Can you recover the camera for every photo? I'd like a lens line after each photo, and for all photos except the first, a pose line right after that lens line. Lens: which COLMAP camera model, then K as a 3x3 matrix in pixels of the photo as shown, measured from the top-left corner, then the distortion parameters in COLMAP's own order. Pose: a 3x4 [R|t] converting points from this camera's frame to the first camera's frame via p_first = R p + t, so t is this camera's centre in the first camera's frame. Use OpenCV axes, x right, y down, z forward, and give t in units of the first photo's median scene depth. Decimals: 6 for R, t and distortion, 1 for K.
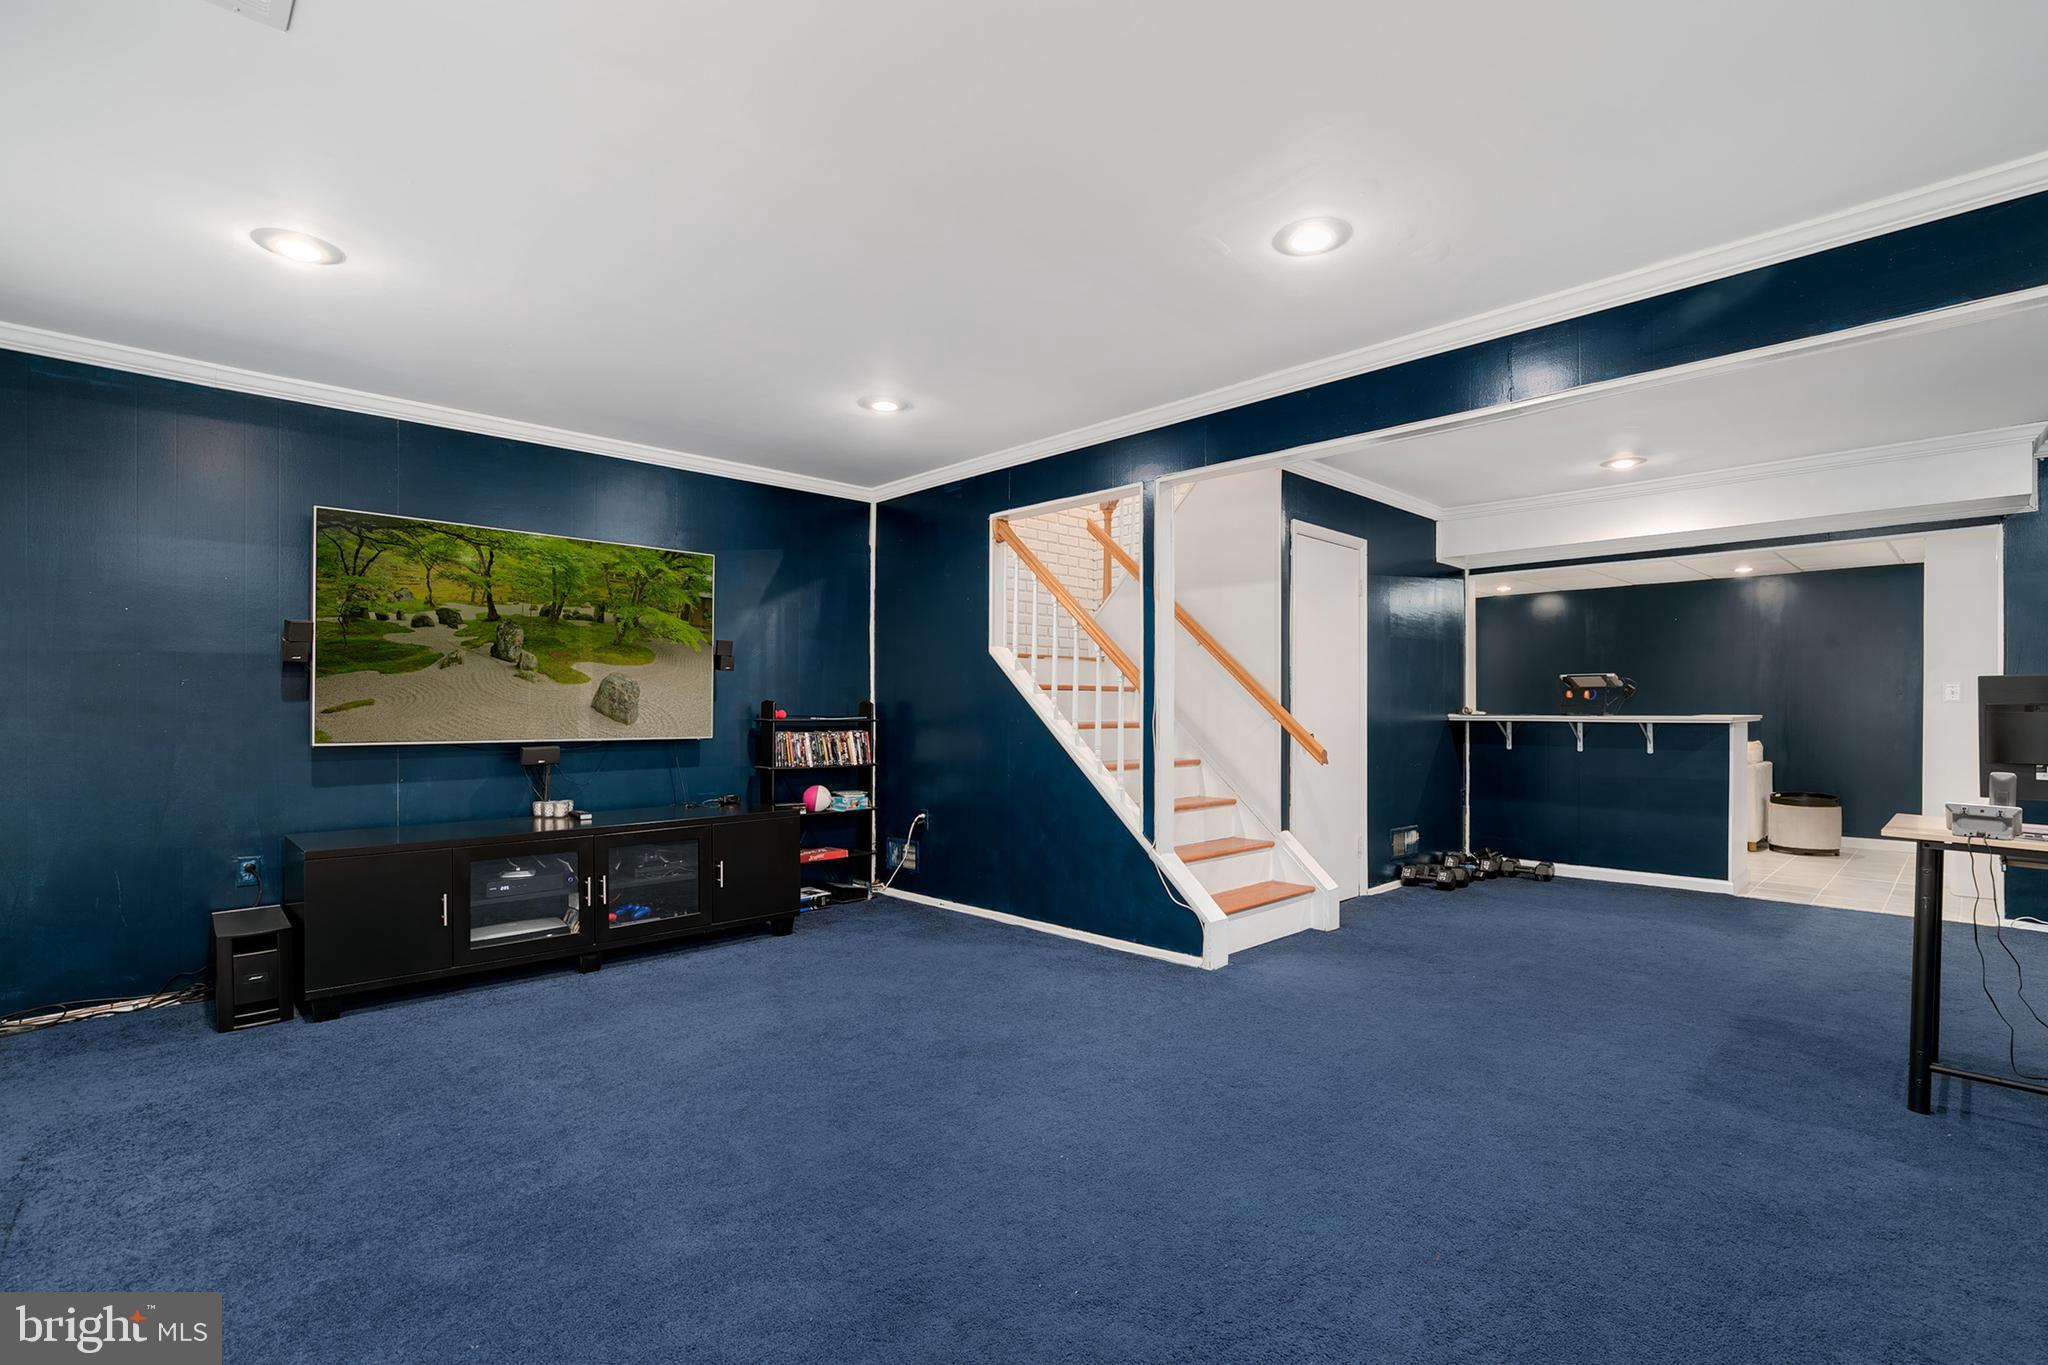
lens RADIAL K [[939.4, 0, 1030.9], [0, 939.4, 689.3], [0, 0, 1]] dist [-0.017297, 0.005053]
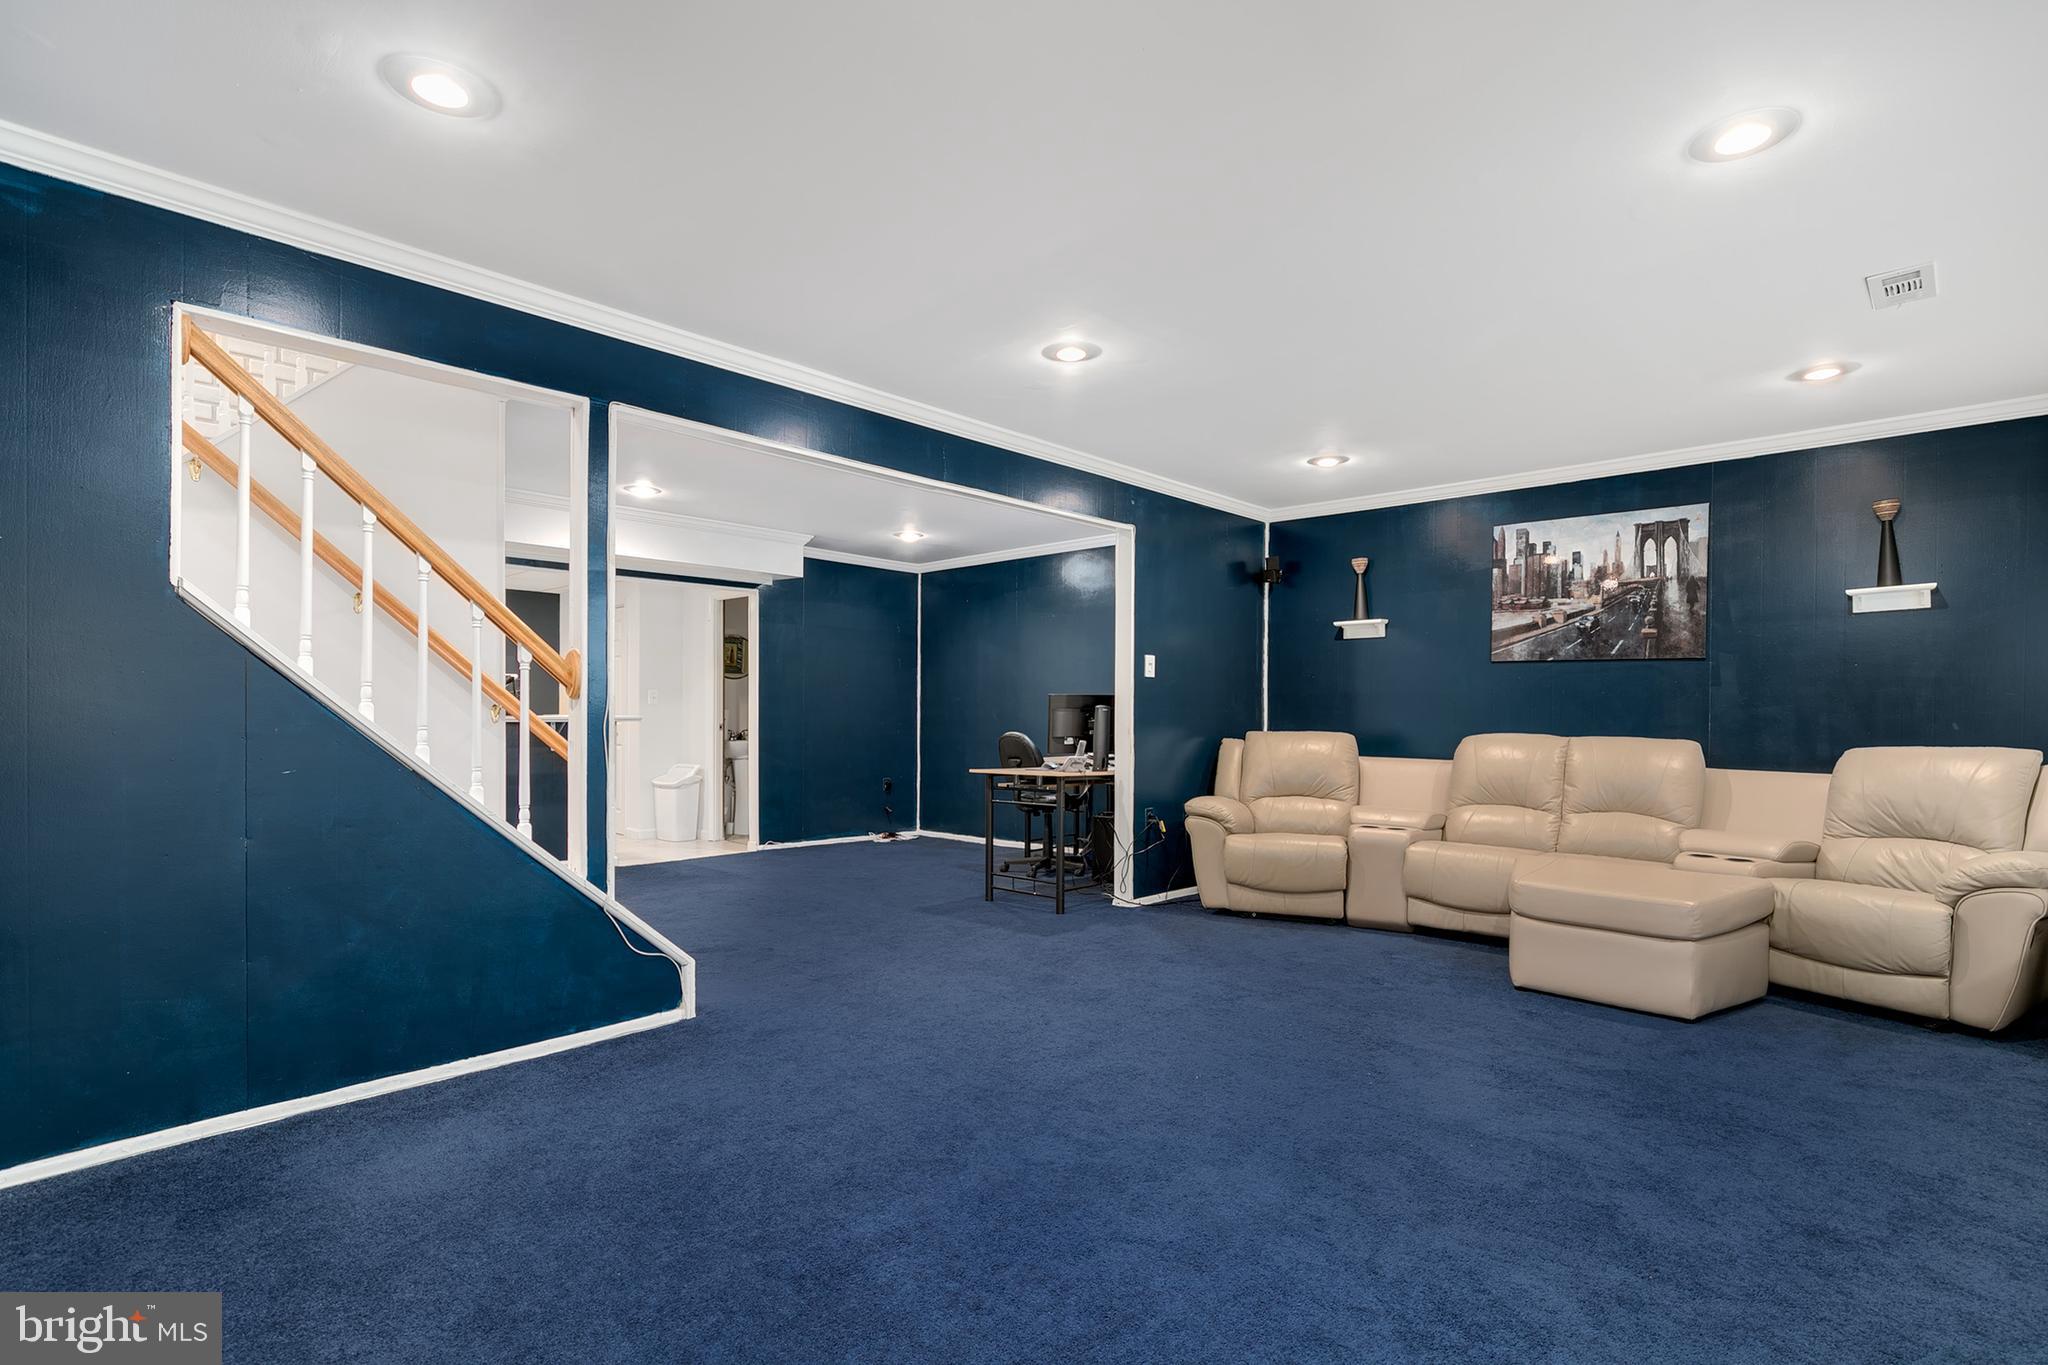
lens RADIAL K [[939.4, 0, 1006.9], [0, 939.4, 730.6], [0, 0, 1]] dist [-0.017297, 0.005053]
pose [[-0.044211, -0.021224, 0.998797, -0.632716], [-0.020081, 0.999591, 0.020352, 0.010419], [-0.998820, -0.019158, -0.044619, 0.718789]]
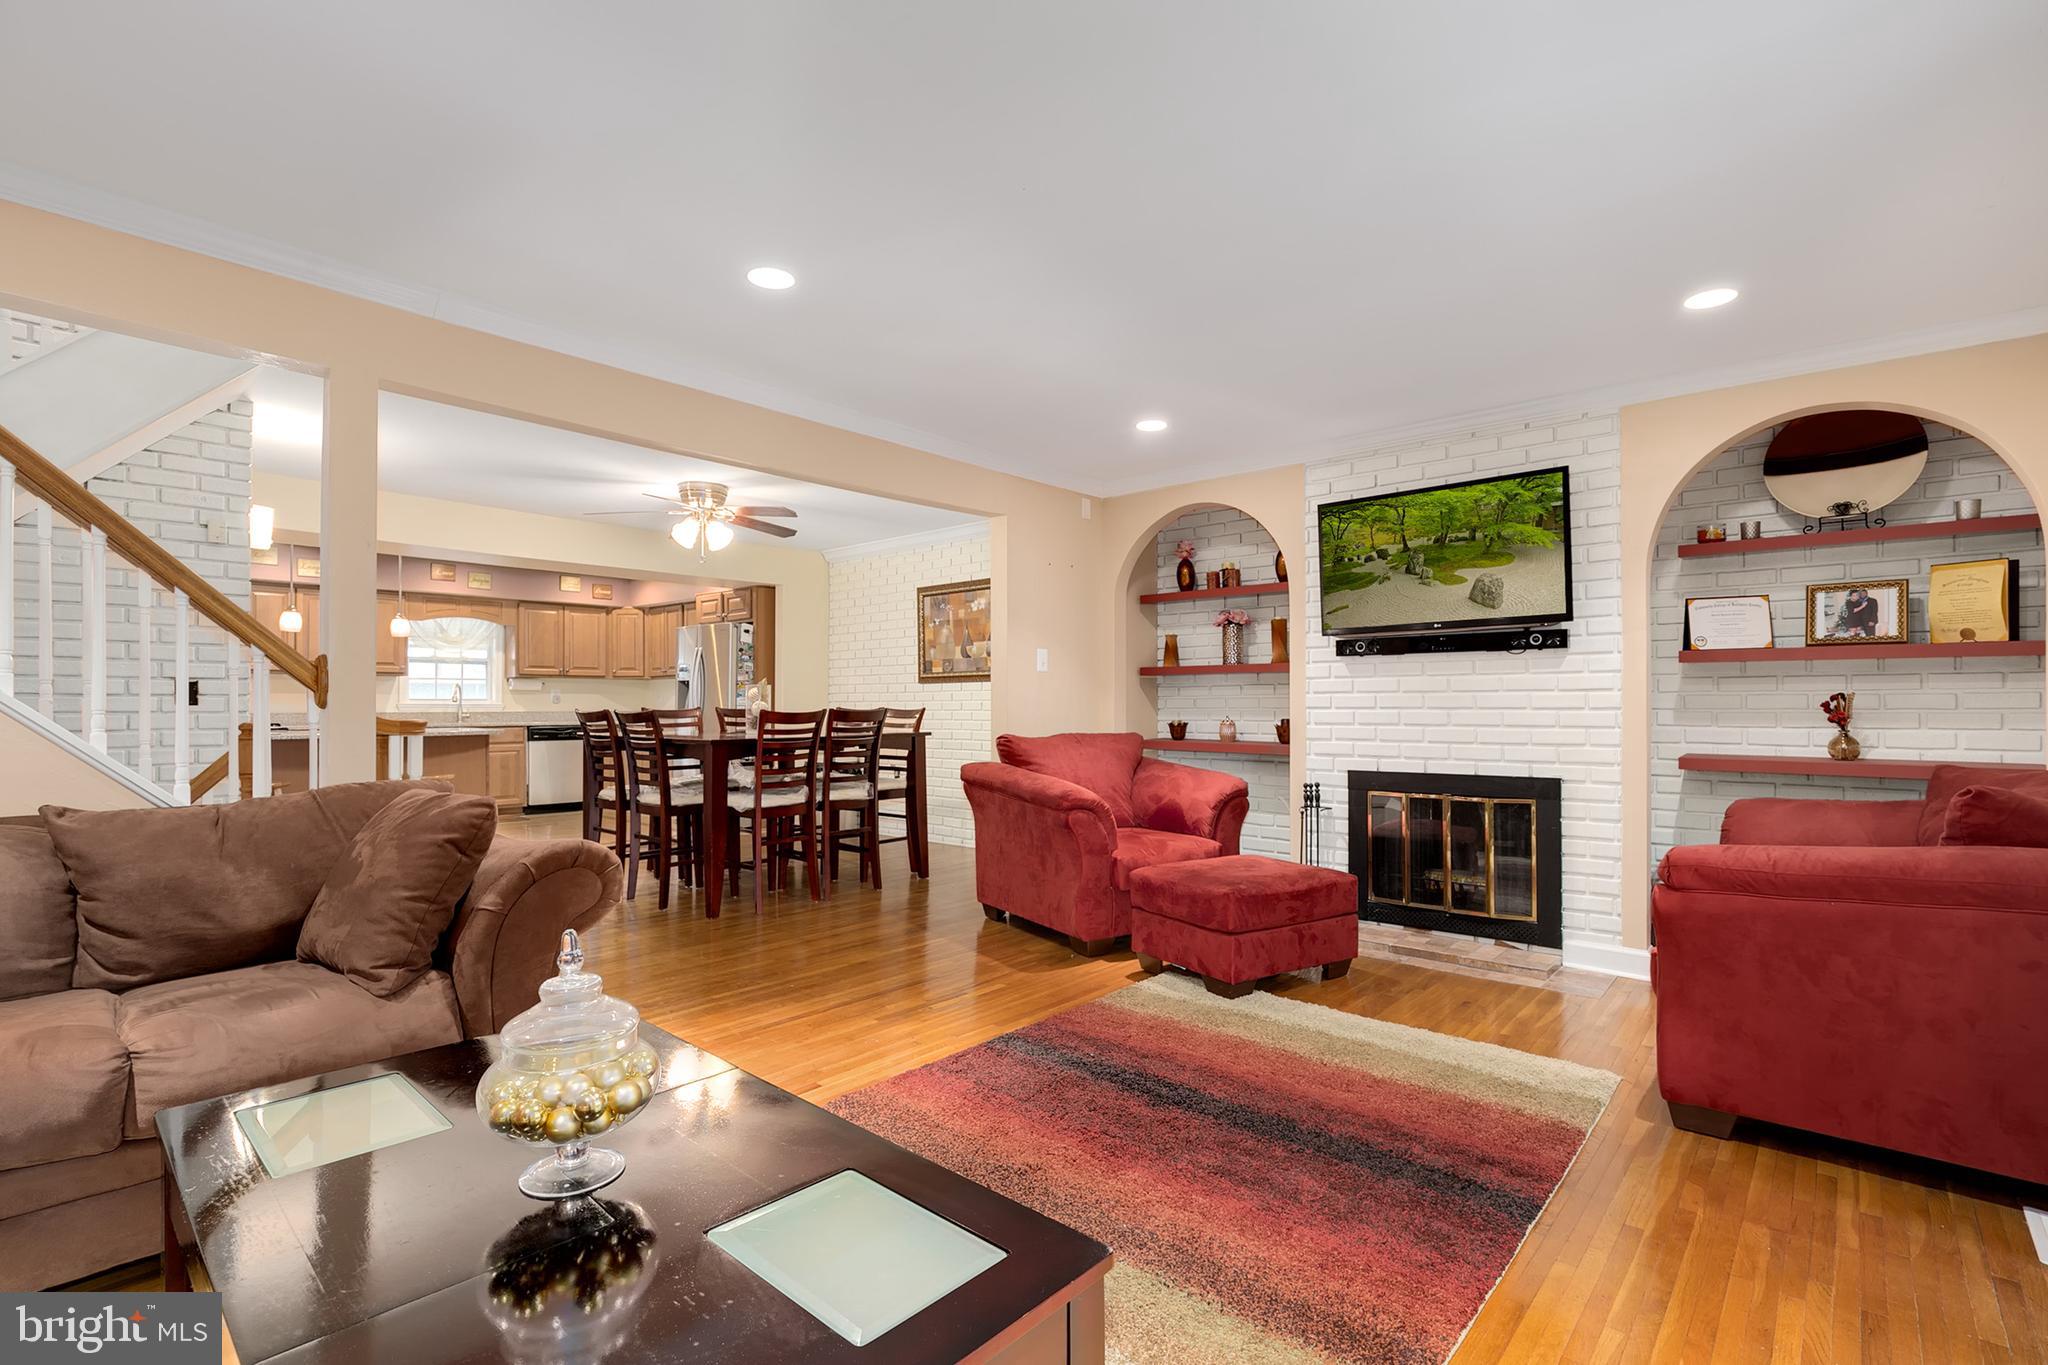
lens RADIAL K [[939.4, 0, 1039.0], [0, 939.4, 696.7], [0, 0, 1]] dist [-0.017297, 0.005053]
pose [[0.079157, -0.016899, -0.996719, 0.995448], [0.033250, 0.999345, -0.014303, 0.180876], [0.996308, -0.032008, 0.079667, 0.219392]]
